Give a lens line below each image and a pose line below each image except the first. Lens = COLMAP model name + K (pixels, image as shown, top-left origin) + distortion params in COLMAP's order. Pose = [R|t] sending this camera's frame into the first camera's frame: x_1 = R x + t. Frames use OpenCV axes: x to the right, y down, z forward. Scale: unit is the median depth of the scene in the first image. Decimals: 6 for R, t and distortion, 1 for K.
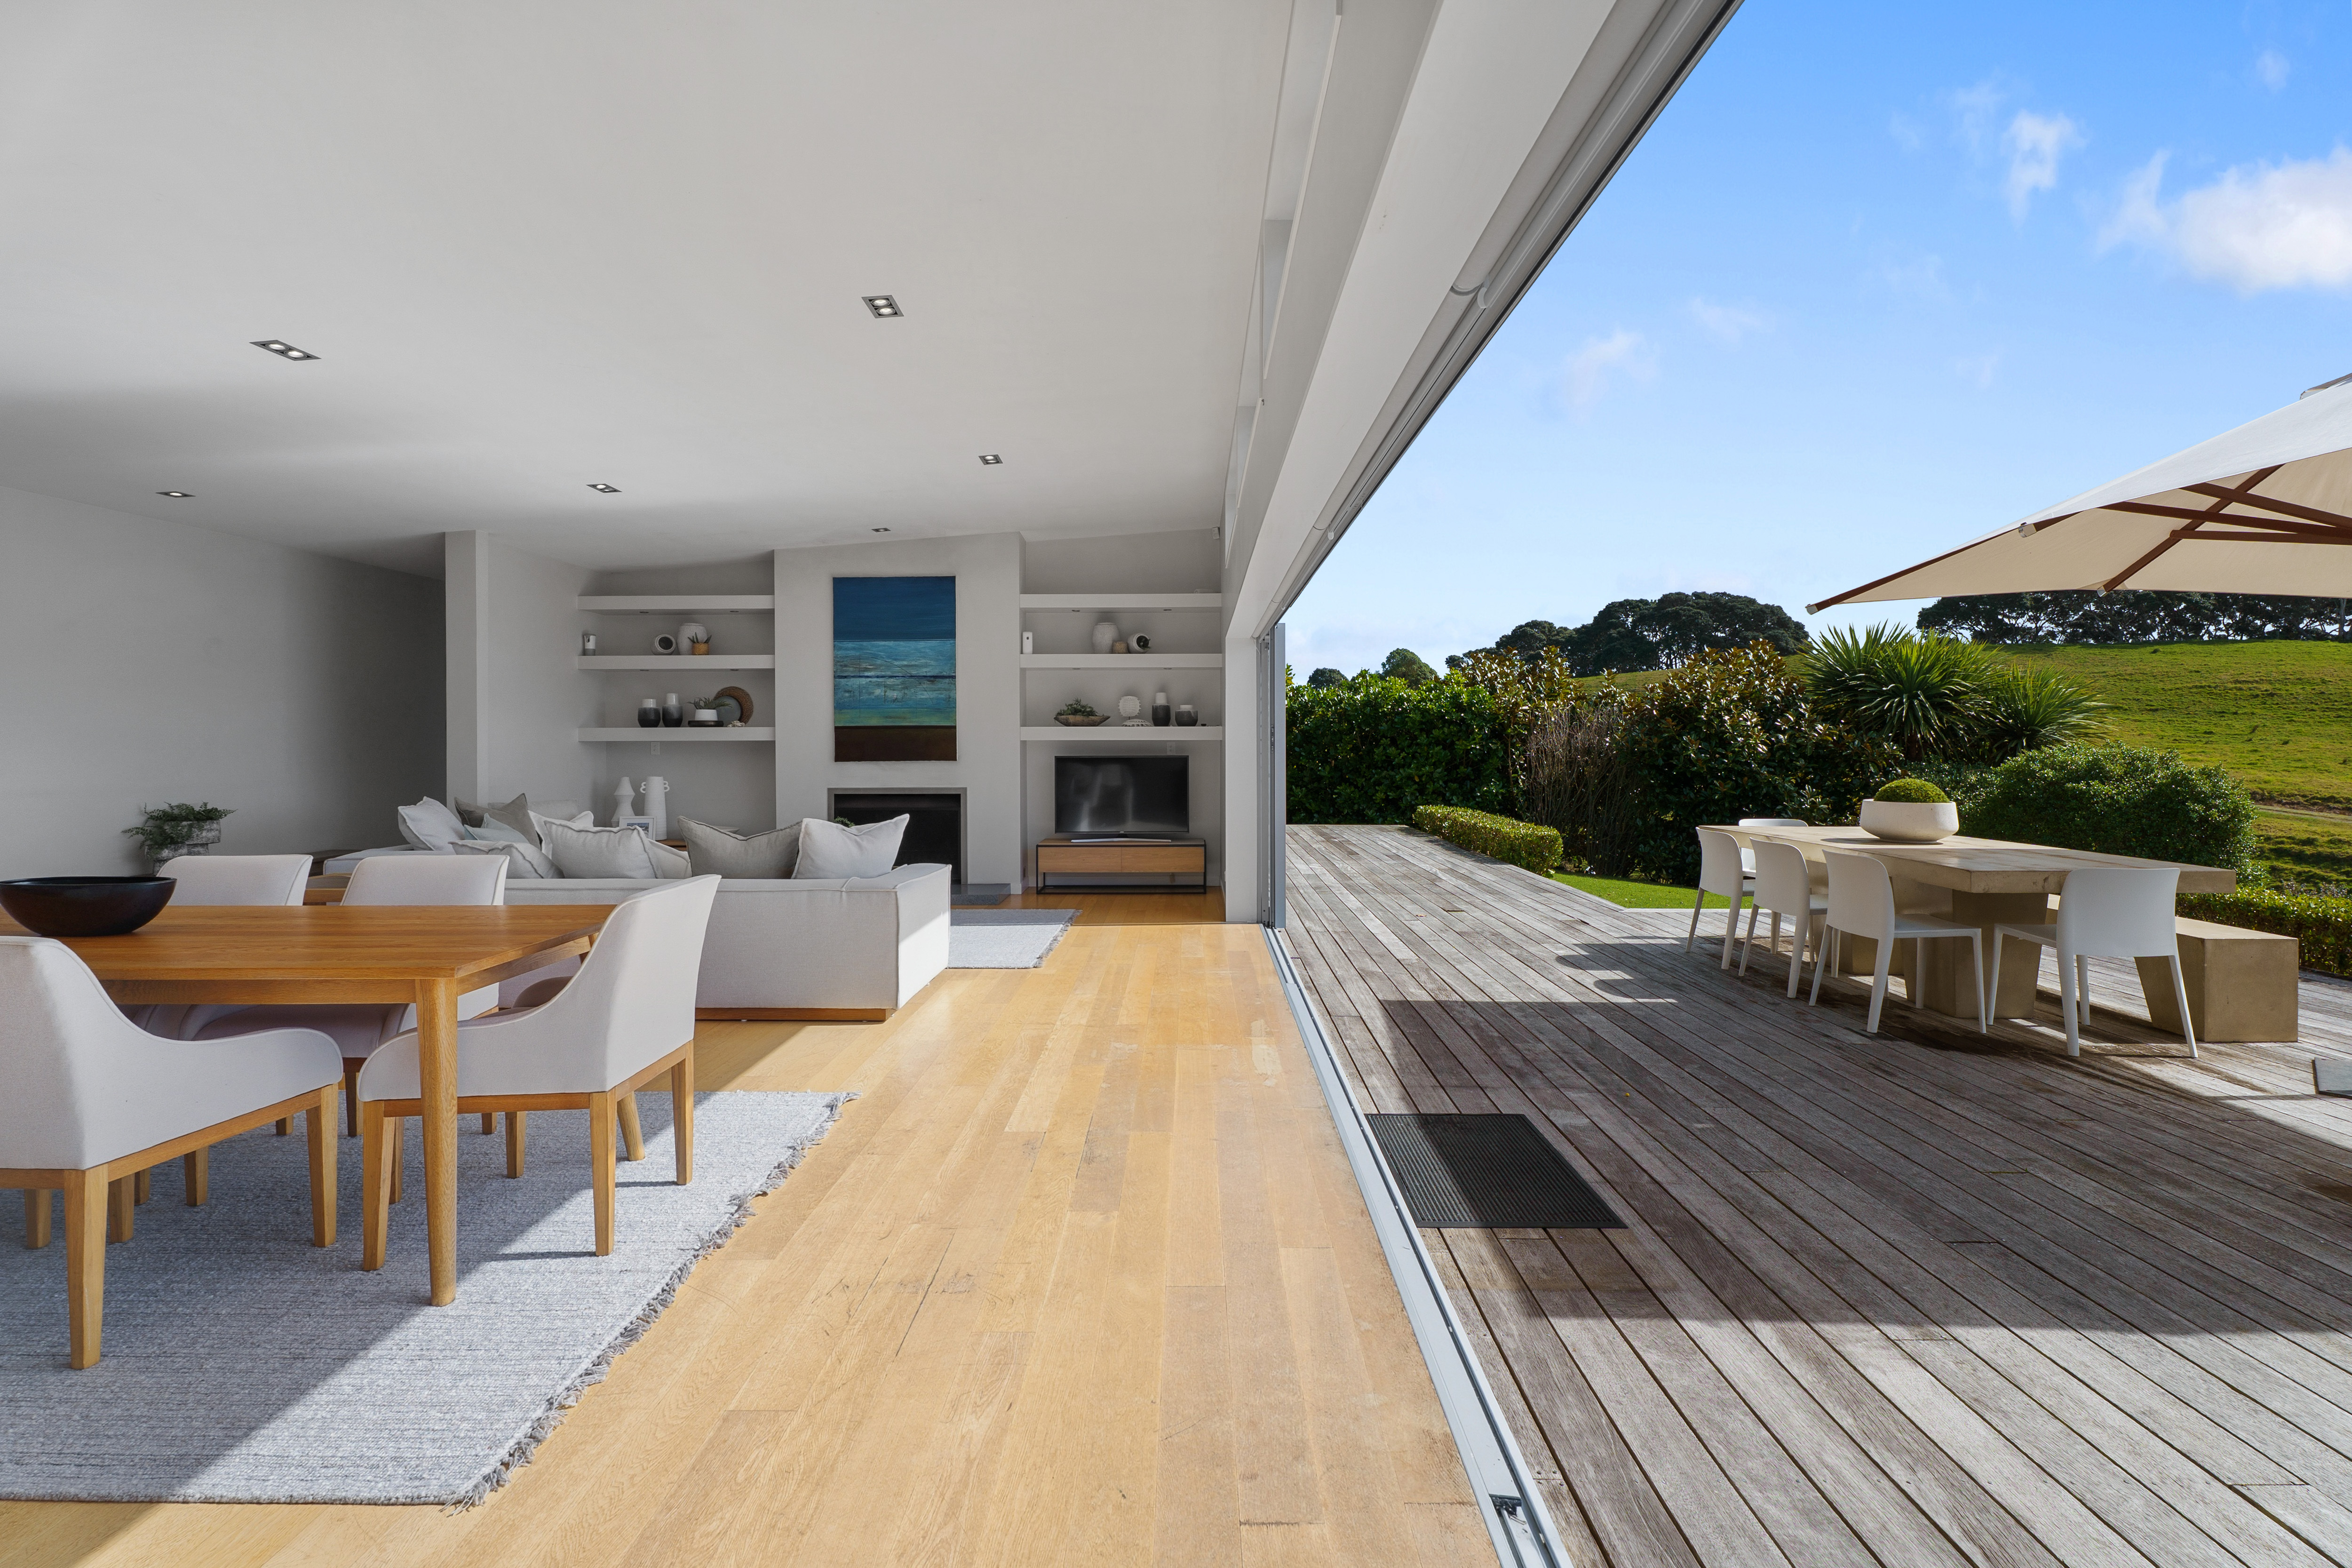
lens RADIAL K [[1077.9, 0, 1176.0], [0, 1077.9, 762.7], [0, 0, 1]] dist [0.000305, 0.001290]
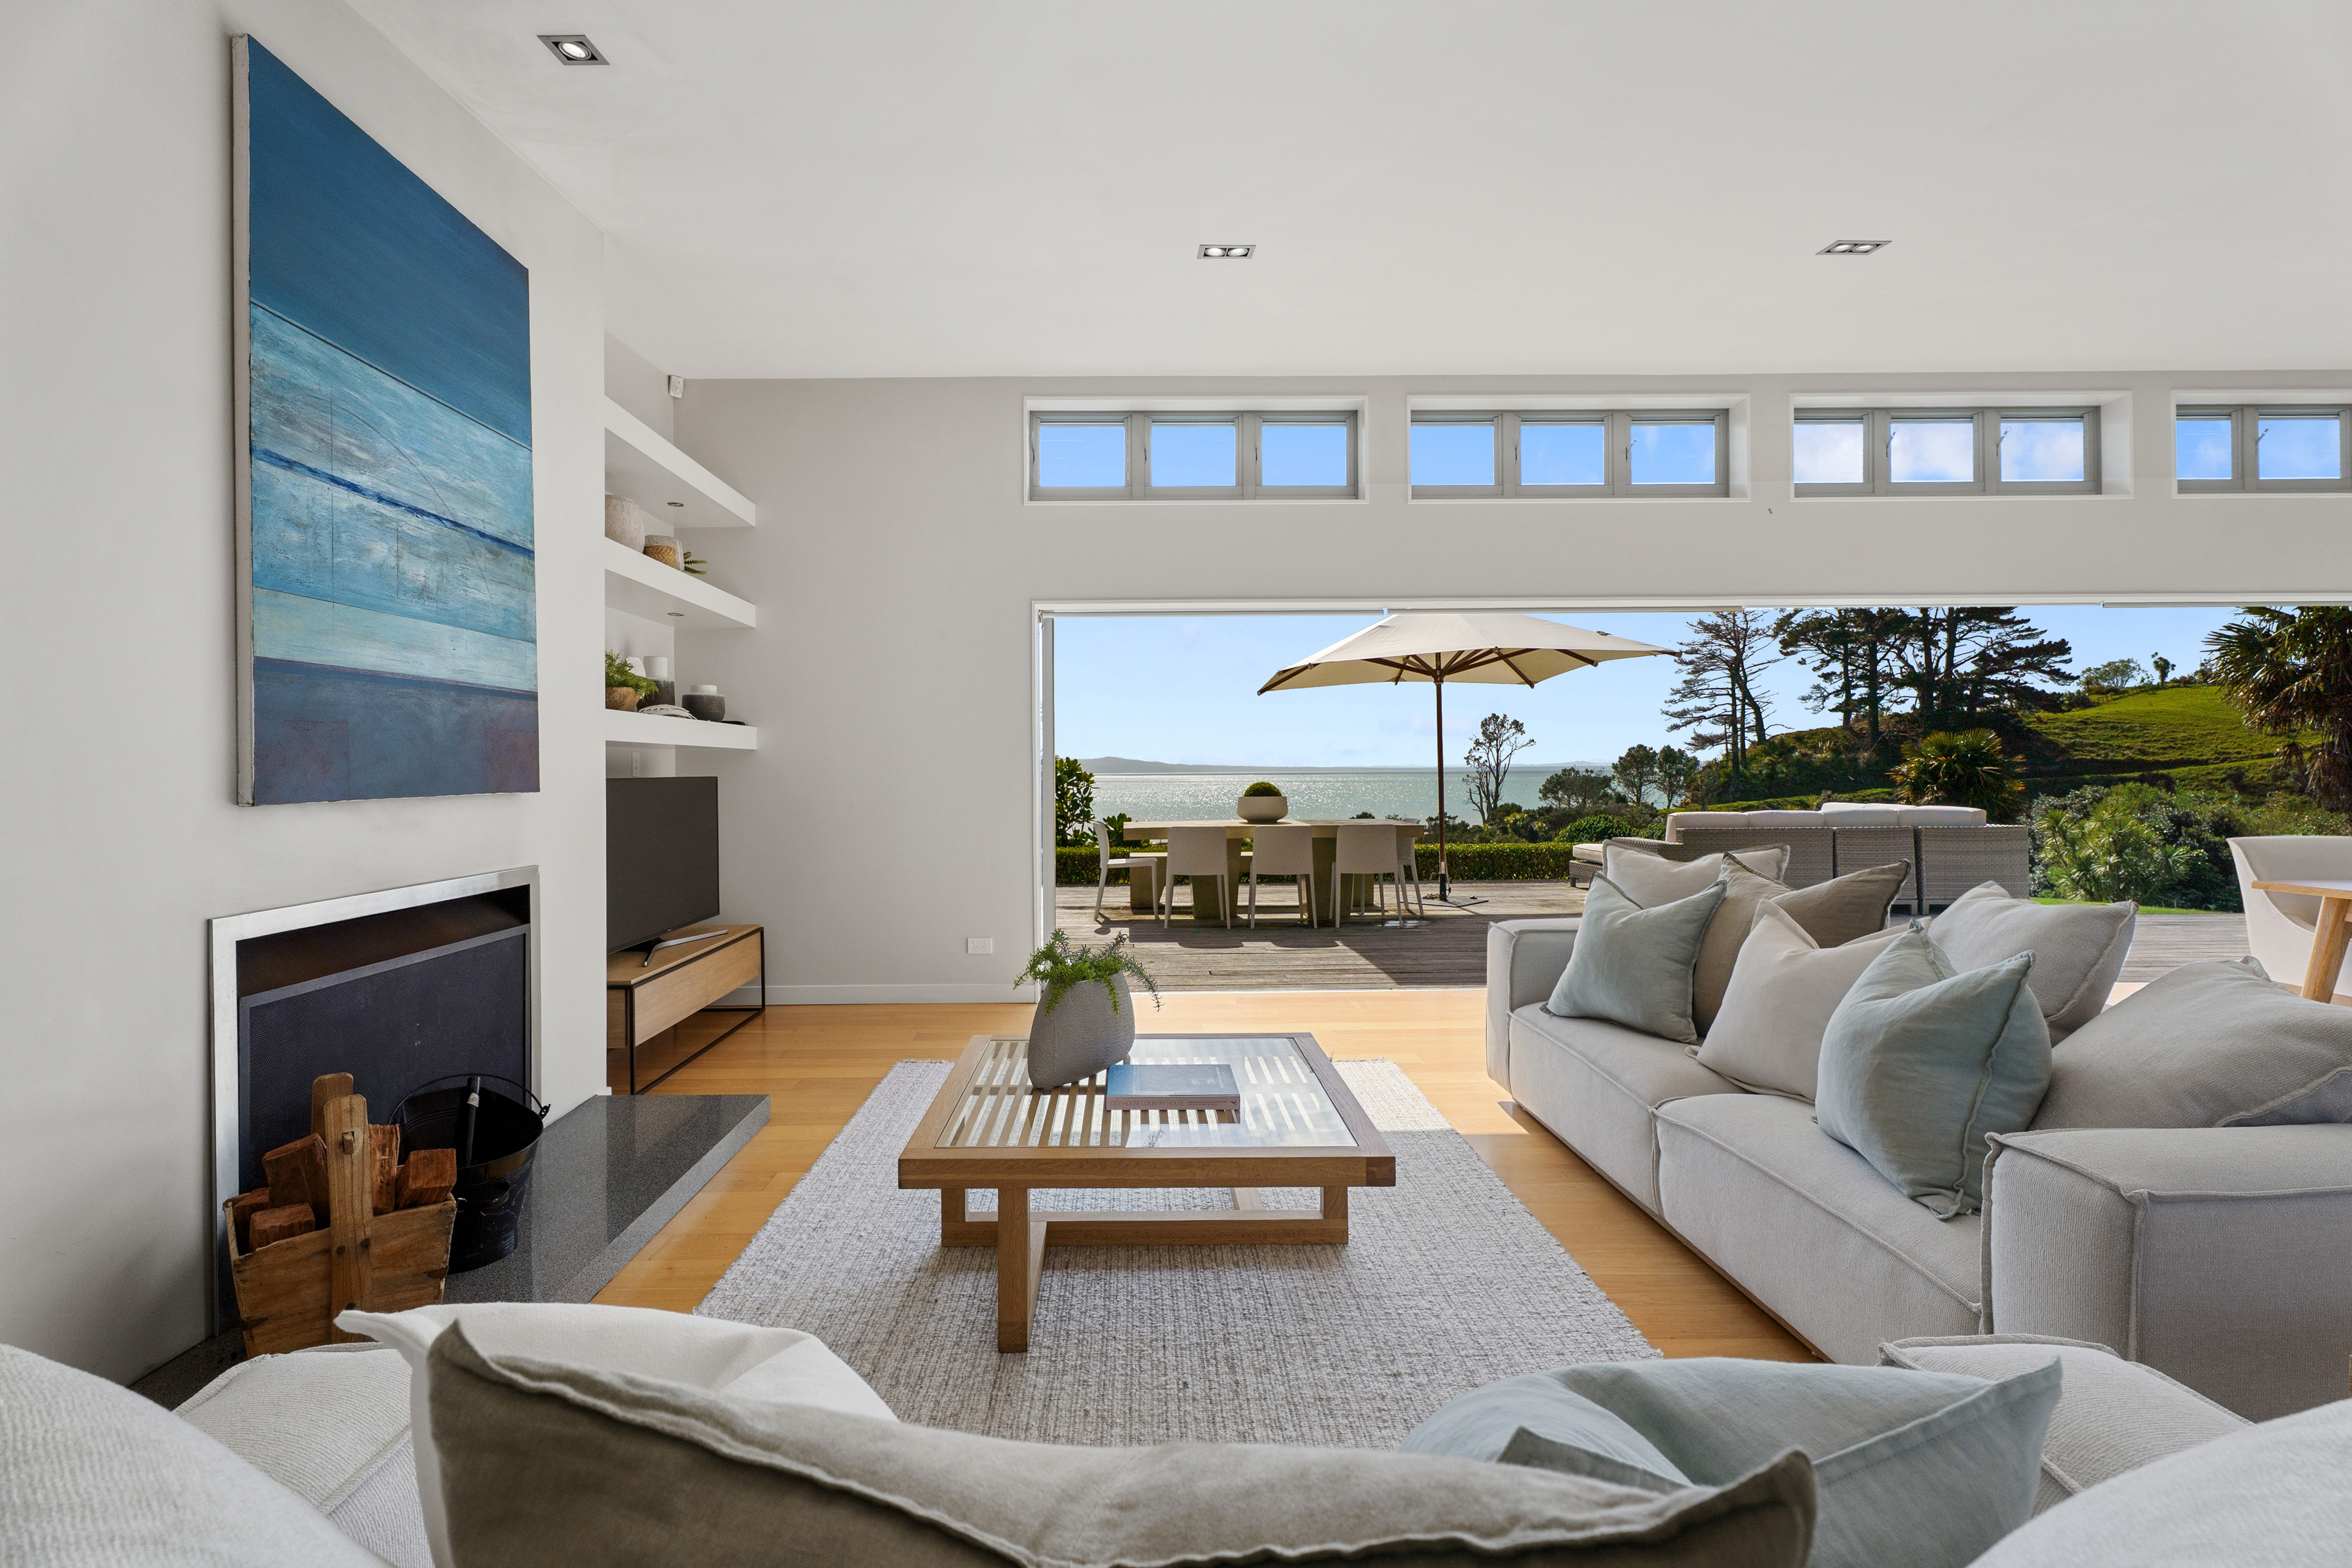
lens RADIAL K [[1077.9, 0, 1123.7], [0, 1077.9, 769.9], [0, 0, 1]] dist [0.000305, 0.001290]
pose [[-0.008679, 0.002874, 0.999958, -0.554424], [0.026286, 0.999651, -0.002645, -0.003197], [-0.999617, 0.026261, -0.008752, 0.805287]]
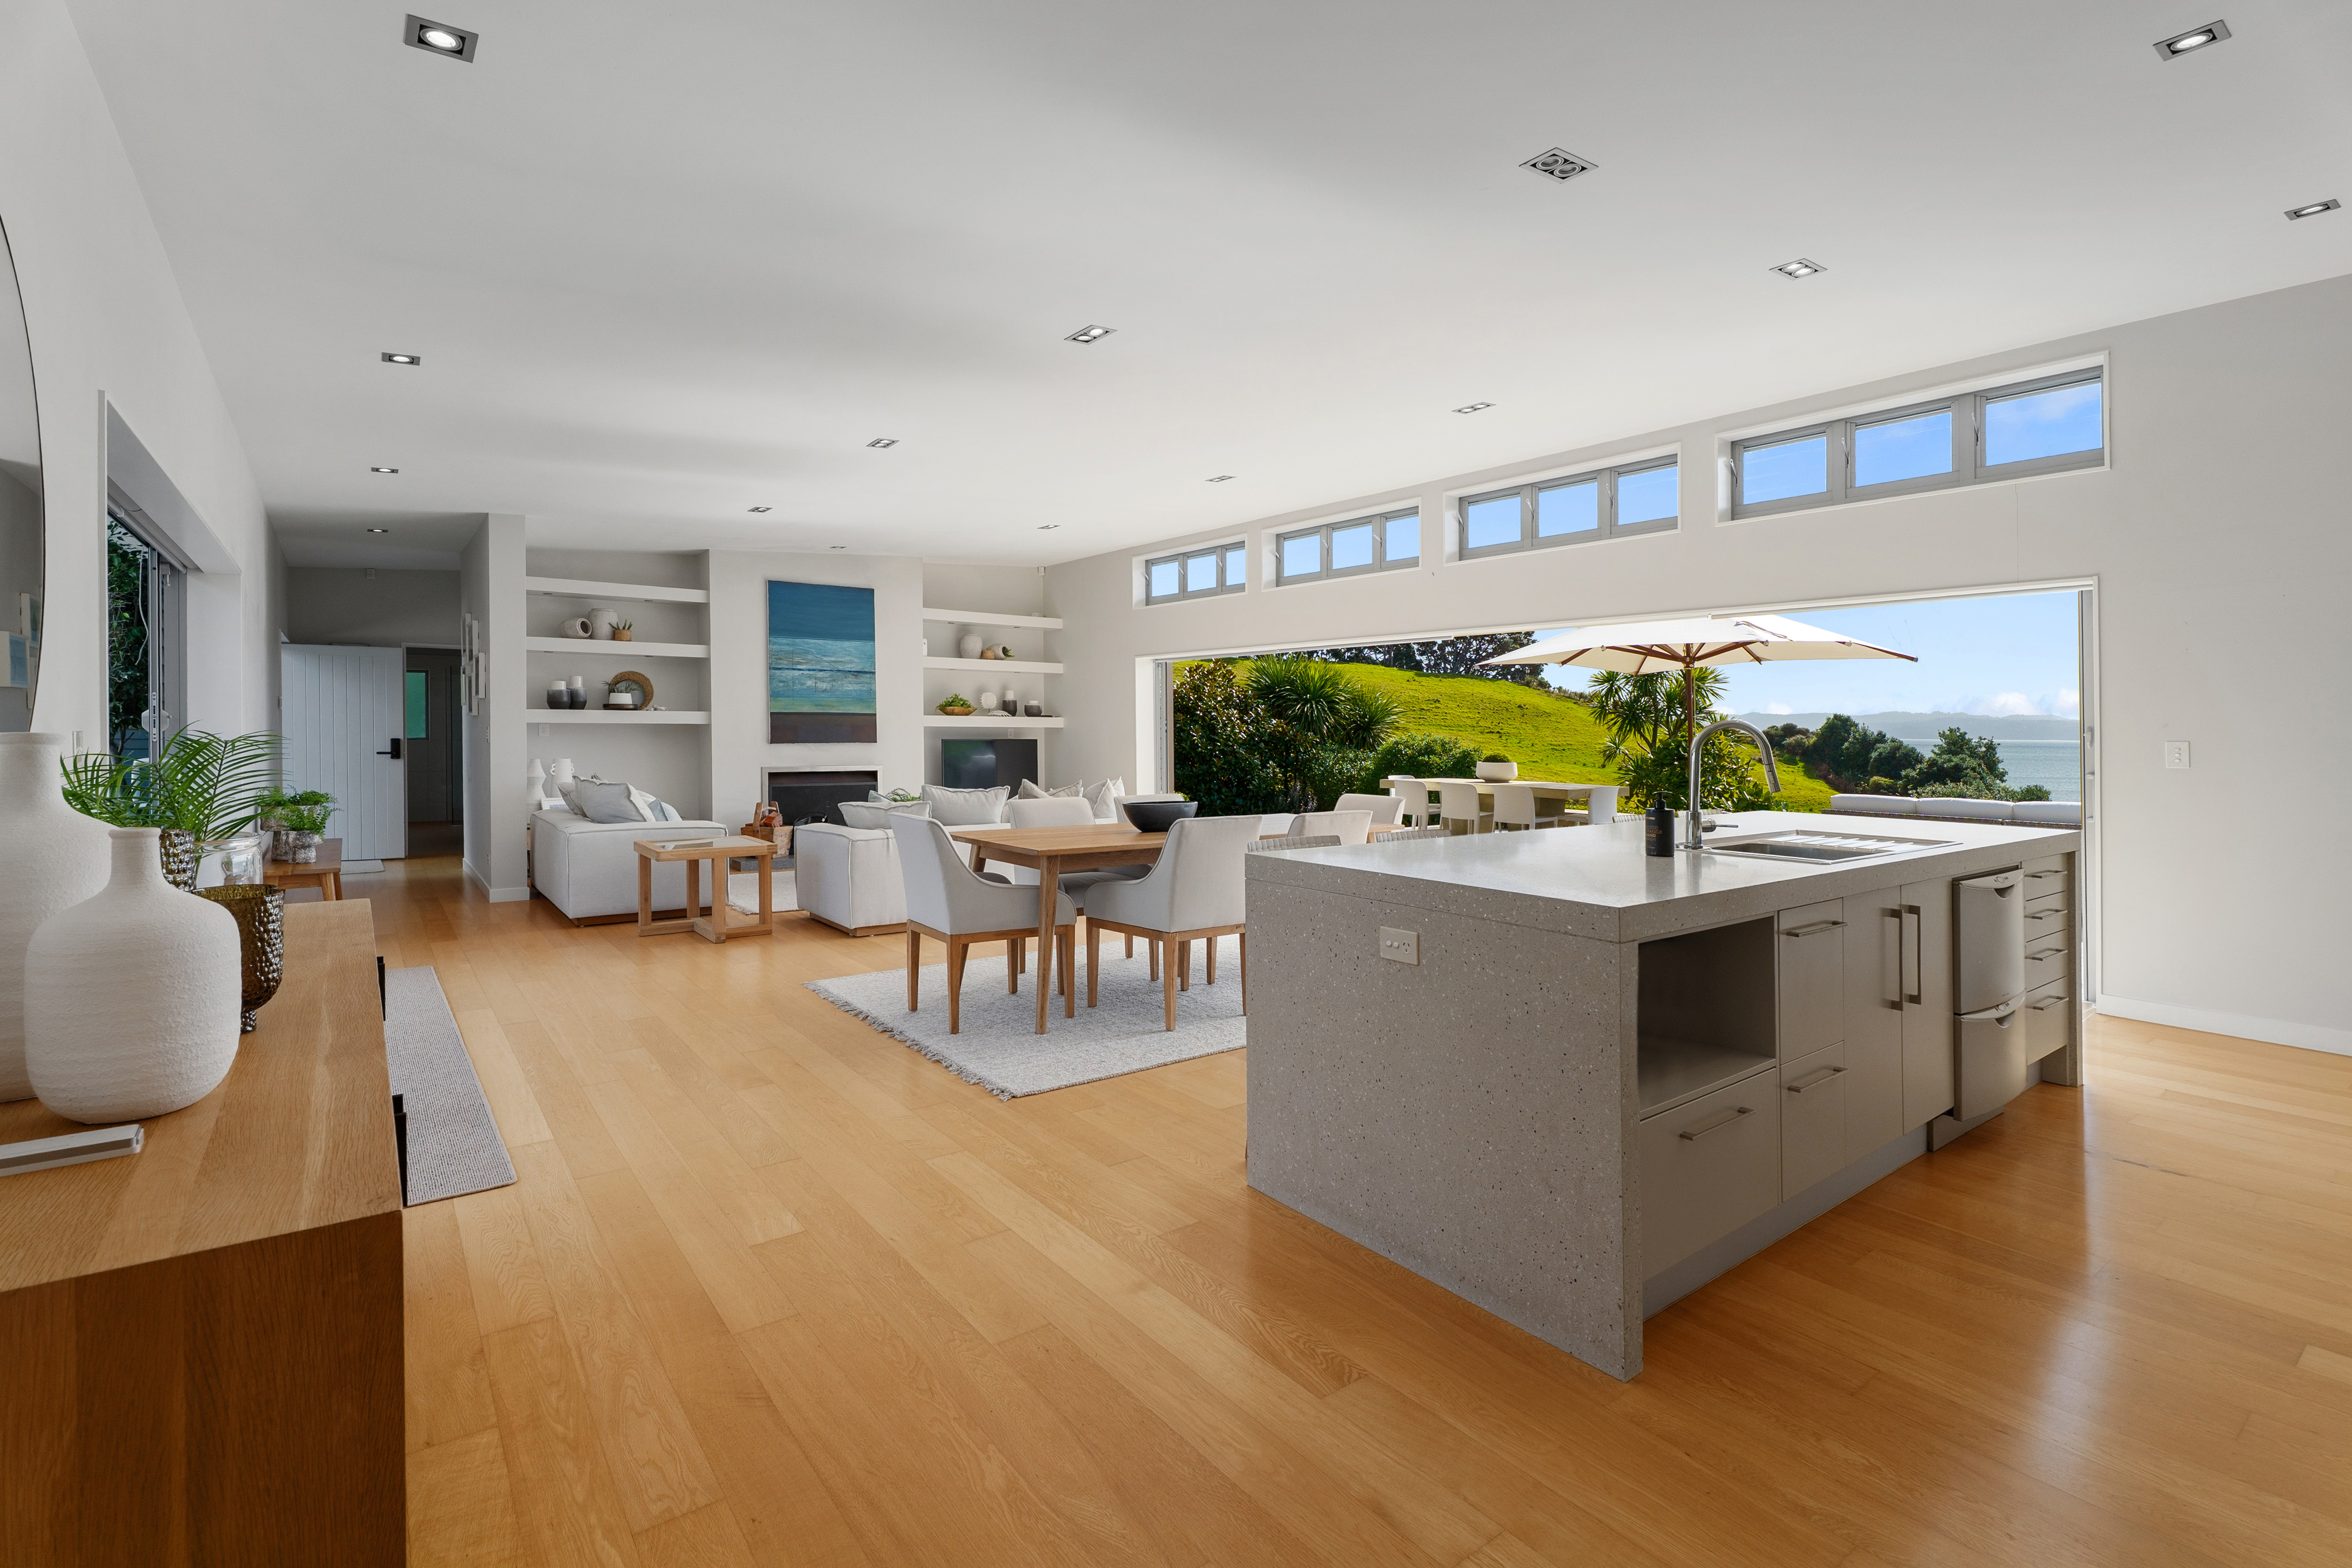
lens RADIAL K [[1077.9, 0, 1194.4], [0, 1077.9, 743.7], [0, 0, 1]] dist [0.000305, 0.001290]
pose [[0.784781, 0.000560, 0.619773, -0.663153], [0.001403, 0.999995, -0.002680, 0.002808], [-0.619772, 0.002972, 0.784776, -0.158972]]
